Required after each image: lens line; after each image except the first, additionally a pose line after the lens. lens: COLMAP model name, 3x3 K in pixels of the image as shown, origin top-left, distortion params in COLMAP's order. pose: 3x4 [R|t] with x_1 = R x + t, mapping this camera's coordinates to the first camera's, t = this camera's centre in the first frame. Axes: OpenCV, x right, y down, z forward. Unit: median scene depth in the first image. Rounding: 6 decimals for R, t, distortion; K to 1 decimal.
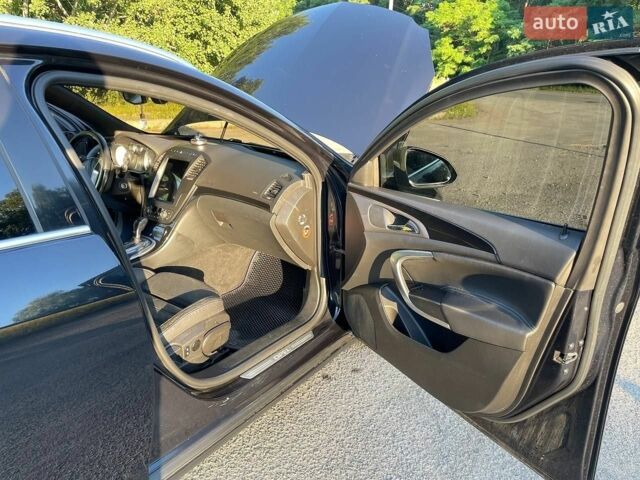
lens RADIAL K [[476.0, 0, 316.1], [0, 476.0, 237.5], [0, 0, 1]] dist [0.100012, -0.133513]
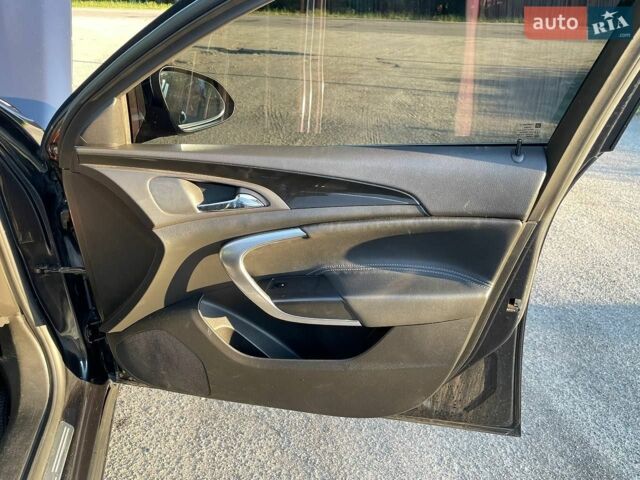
lens RADIAL K [[480.9, 0, 312.2], [0, 480.9, 238.6], [0, 0, 1]] dist [0.096124, -0.132037]
pose [[0.659393, -0.339103, 0.670977, -0.171170], [0.238794, 0.940748, 0.240770, -0.100092], [-0.712866, 0.001463, 0.701298, 0.502916]]
